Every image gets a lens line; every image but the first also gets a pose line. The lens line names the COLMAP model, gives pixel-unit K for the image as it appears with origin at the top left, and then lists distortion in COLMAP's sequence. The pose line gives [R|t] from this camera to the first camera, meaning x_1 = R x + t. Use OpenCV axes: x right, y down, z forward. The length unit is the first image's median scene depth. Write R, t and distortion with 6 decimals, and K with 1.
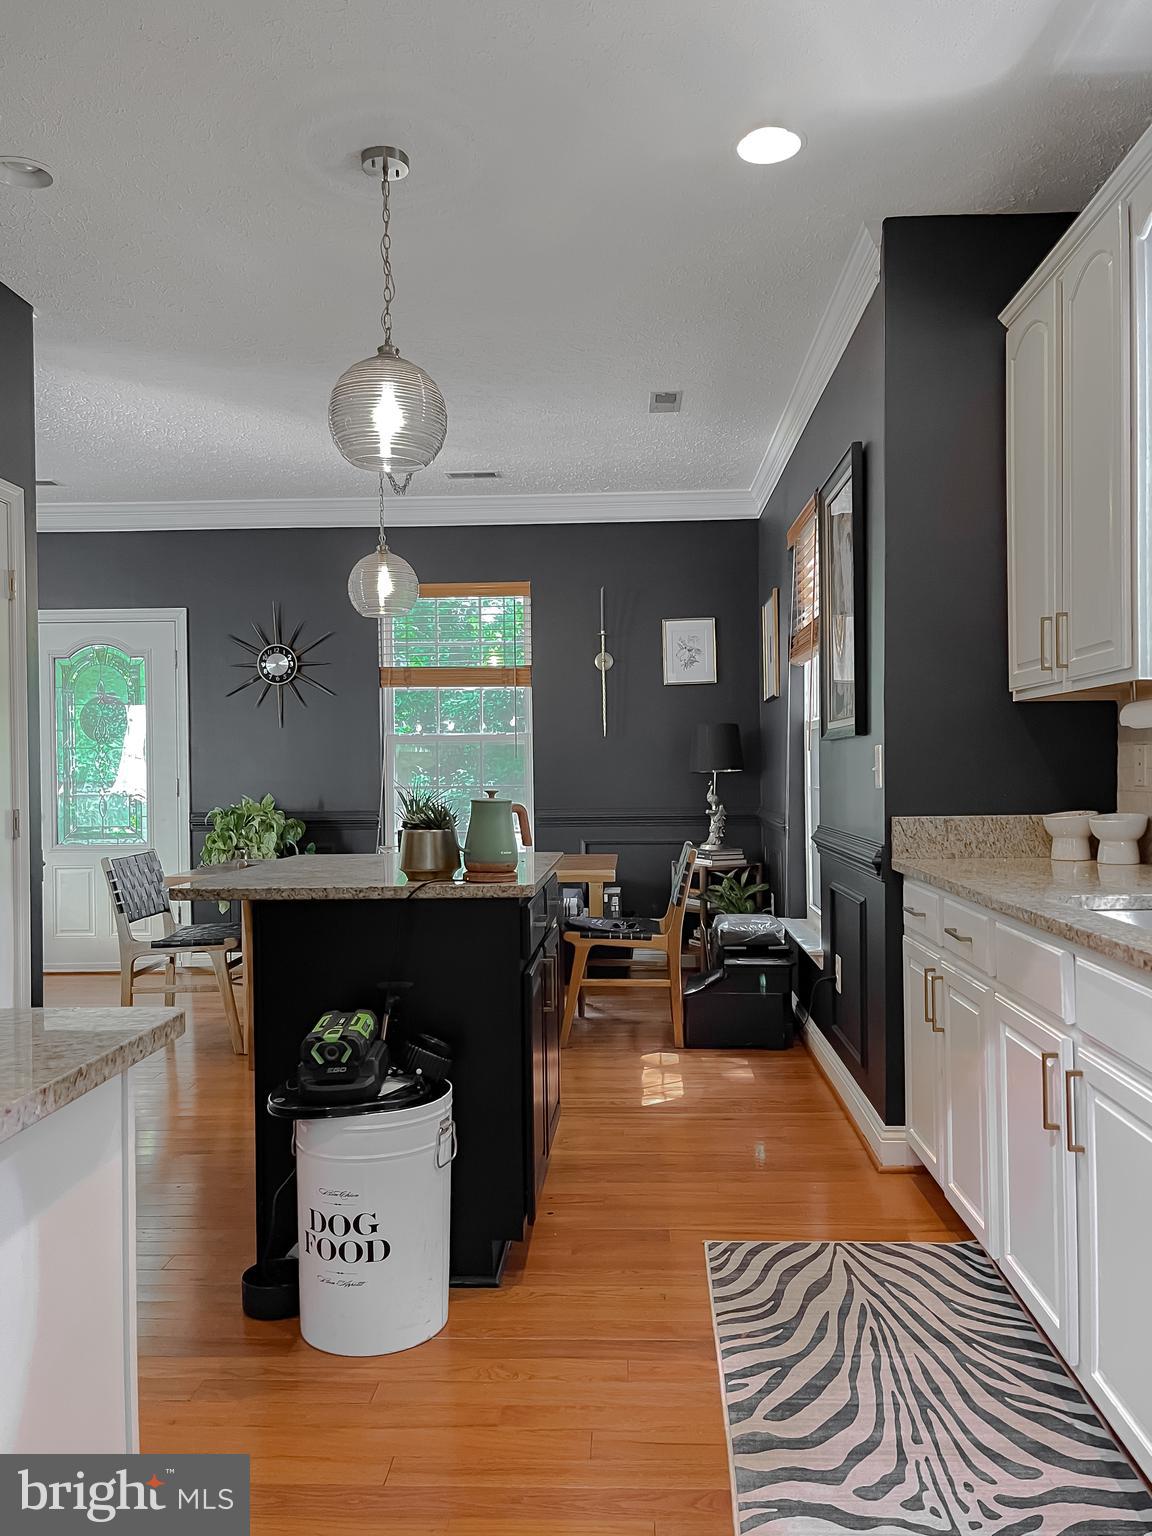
lens RADIAL K [[1178.5, 0, 564.4], [0, 1178.5, 777.4], [0, 0, 1]] dist [0.058124, -0.064433]
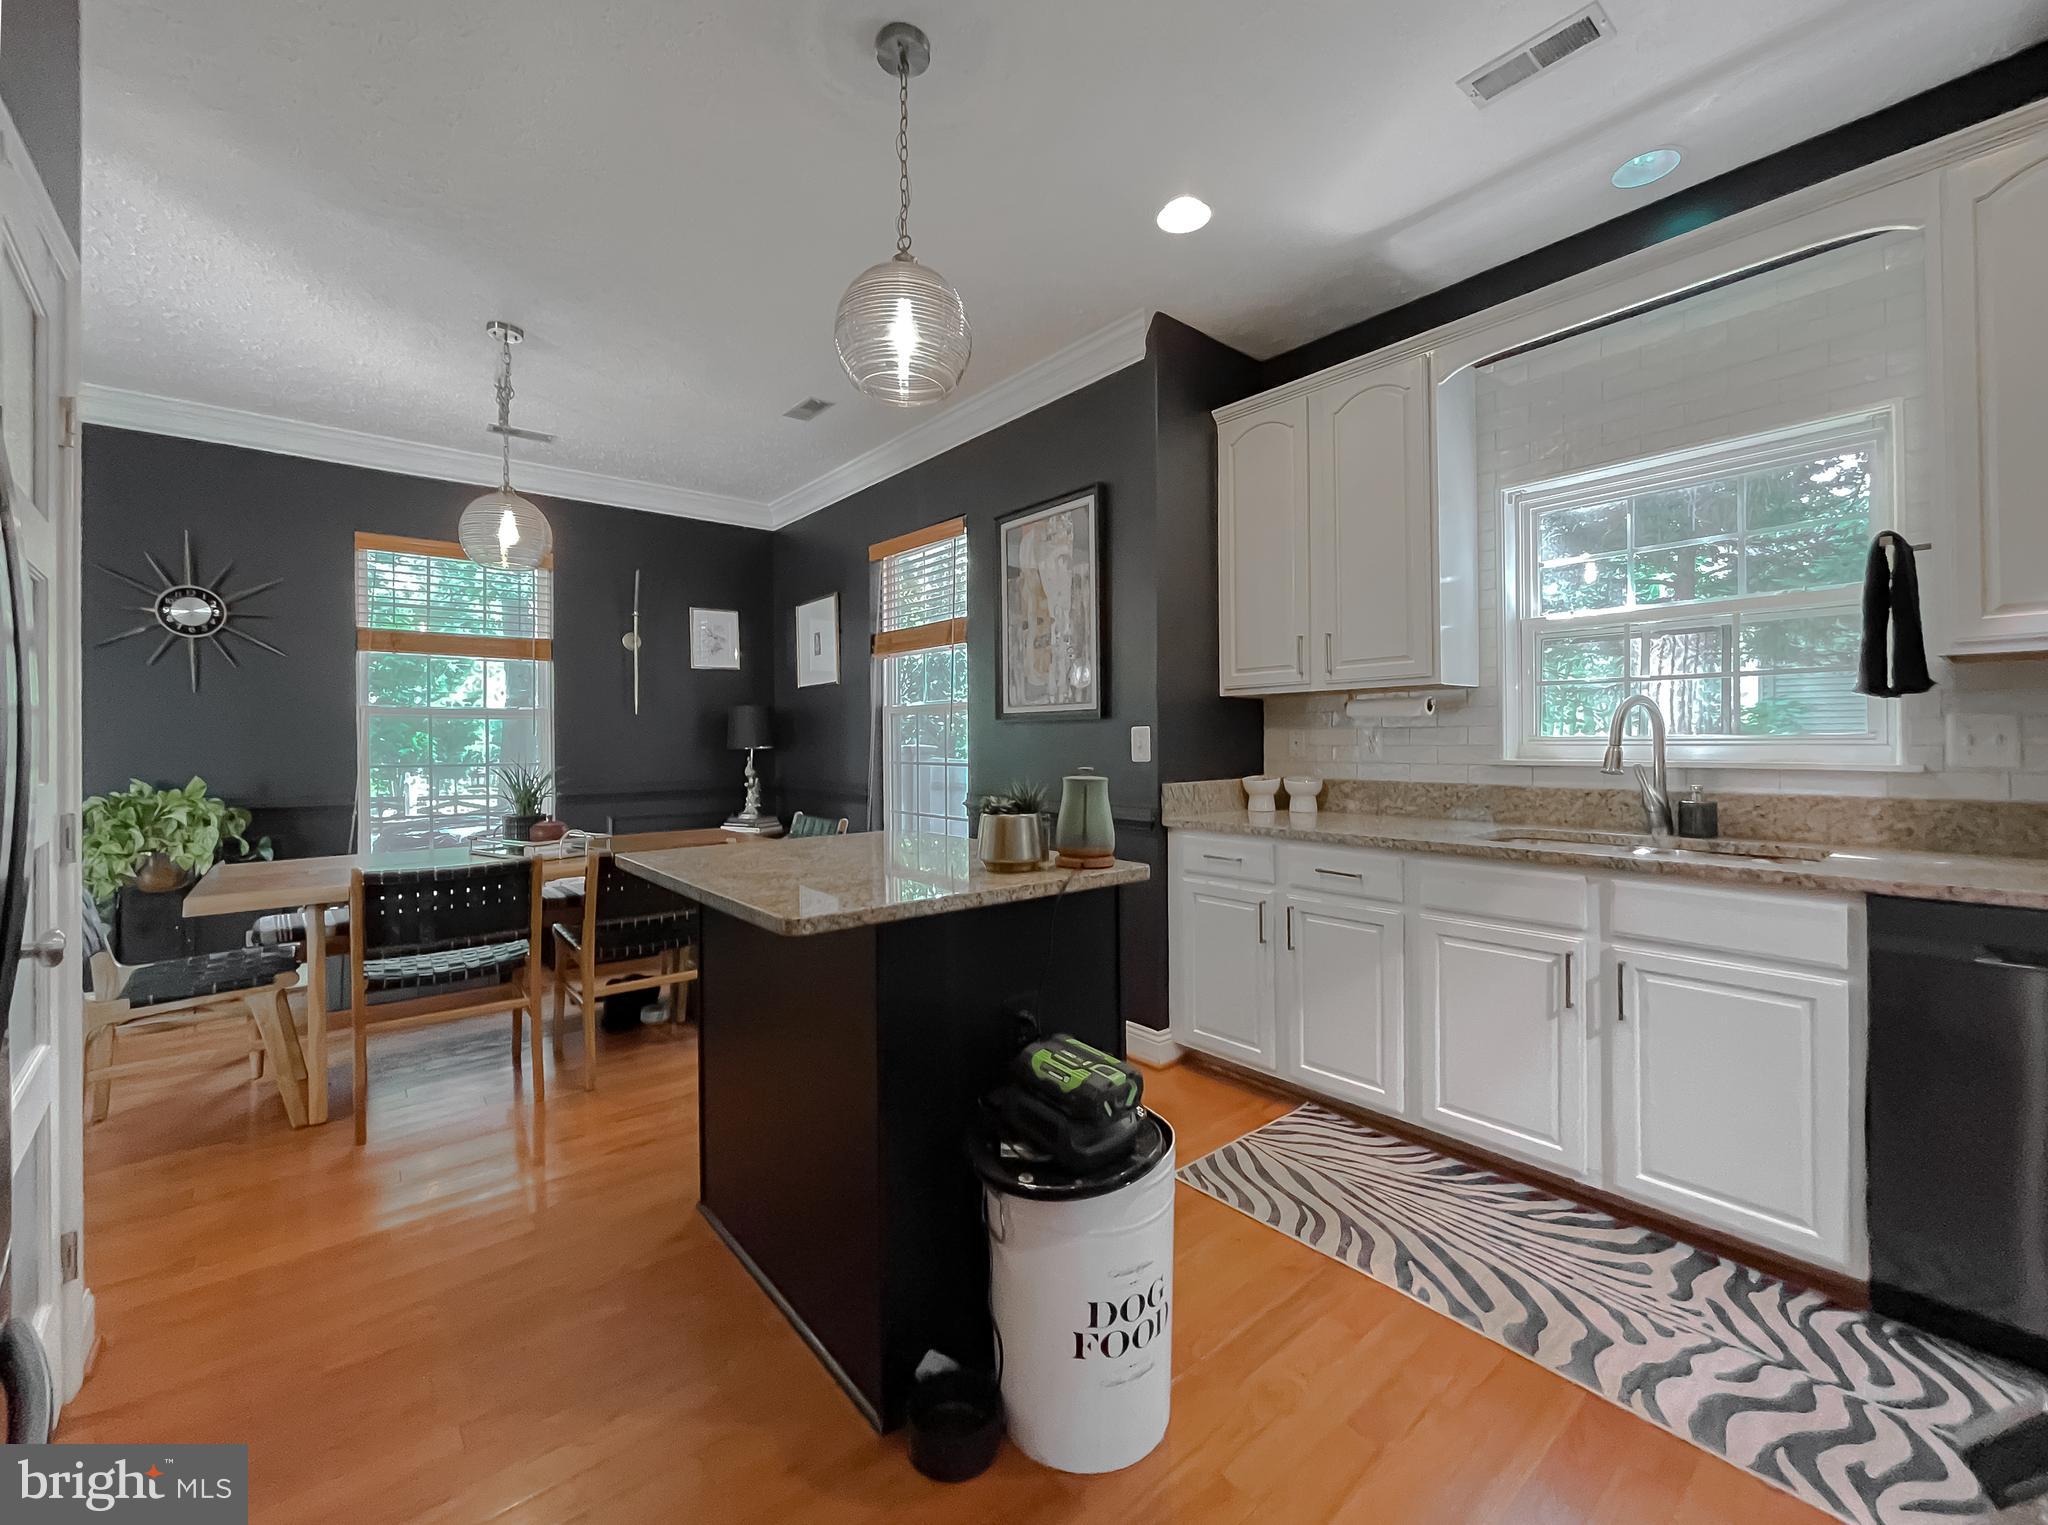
lens RADIAL K [[856.0, 0, 1026.7], [0, 856.0, 743.7], [0, 0, 1]] dist [-0.001980, 0.002378]
pose [[0.736479, 0.003592, 0.676451, -0.531055], [0.003560, 0.999951, -0.009187, -0.002326], [-0.676451, 0.009174, 0.736431, 0.511202]]
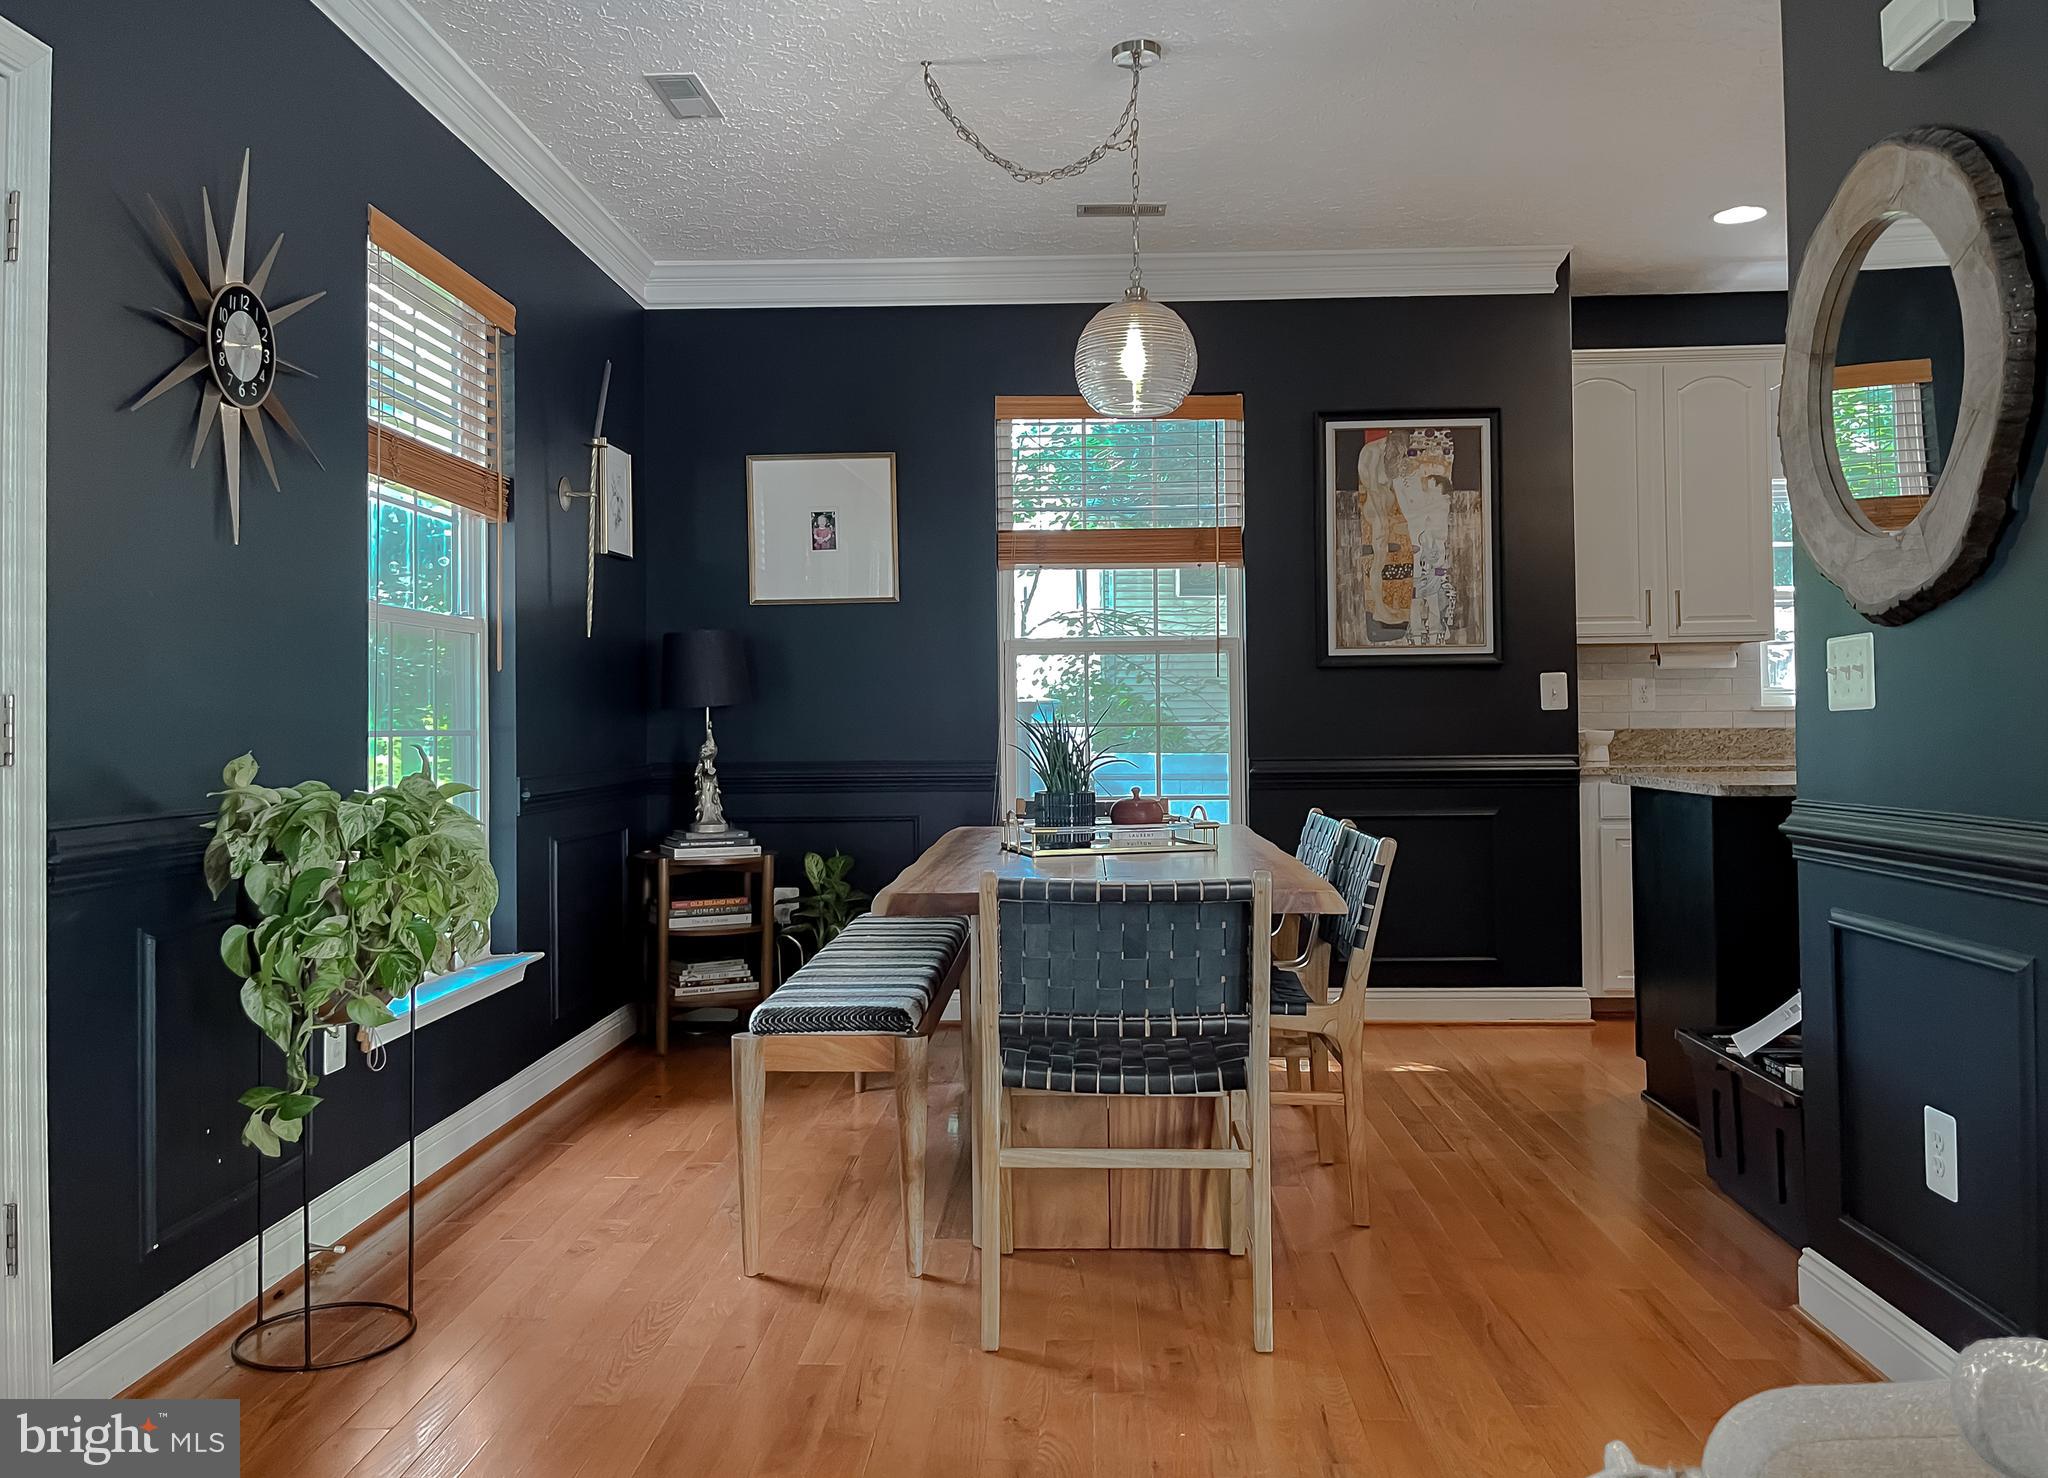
lens RADIAL K [[1580.8, 0, 1054.7], [0, 1580.8, 683.2], [0, 0, 1]] dist [0.034598, -0.028894]
pose [[-0.027892, 0.032931, 0.999068, -1.635535], [0.018956, 0.999295, -0.032410, 0.030829], [-0.999431, 0.018034, -0.028496, 1.929643]]
